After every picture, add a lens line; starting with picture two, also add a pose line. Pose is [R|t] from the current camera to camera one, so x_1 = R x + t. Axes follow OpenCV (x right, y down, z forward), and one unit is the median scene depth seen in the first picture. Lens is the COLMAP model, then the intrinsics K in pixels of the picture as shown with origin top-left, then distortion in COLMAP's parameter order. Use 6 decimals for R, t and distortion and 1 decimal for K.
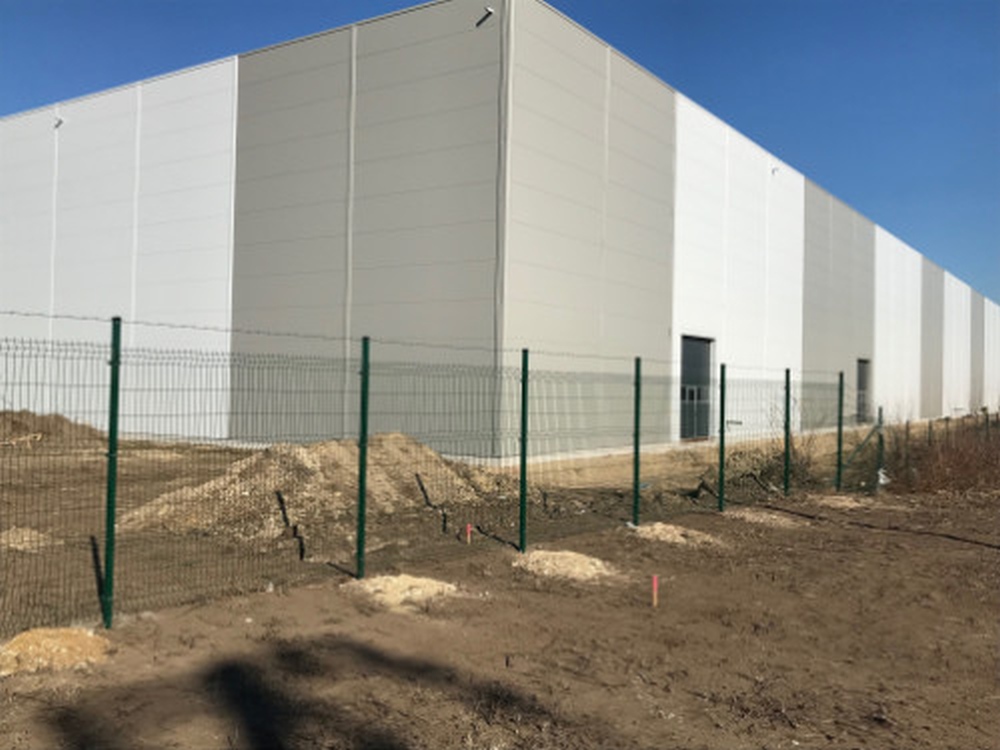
lens RADIAL K [[932.1, 0, 500.0], [0, 932.1, 375.0], [0, 0, 1]] dist [0.001177, -0.008730]
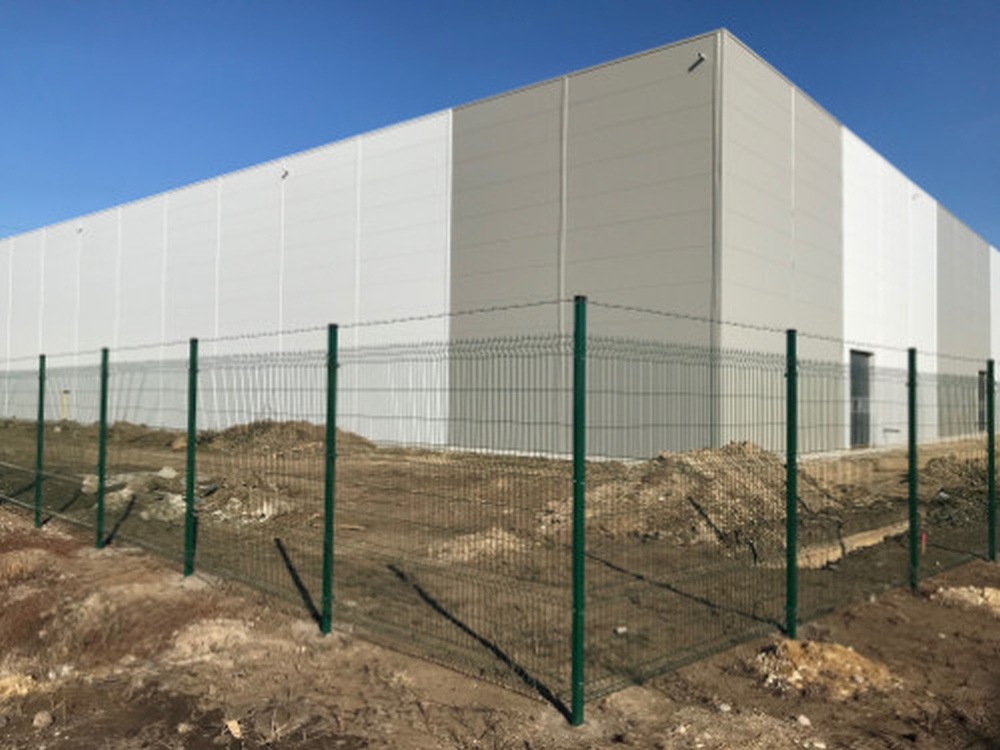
lens RADIAL K [[815.9, 0, 500.0], [0, 815.9, 375.0], [0, 0, 1]] dist [0.001334, -0.001177]
pose [[0.994647, -0.007940, -0.103030, -0.123806], [0.006192, 0.999832, -0.017279, 0.000225], [0.103150, 0.016549, 0.994528, 0.019642]]
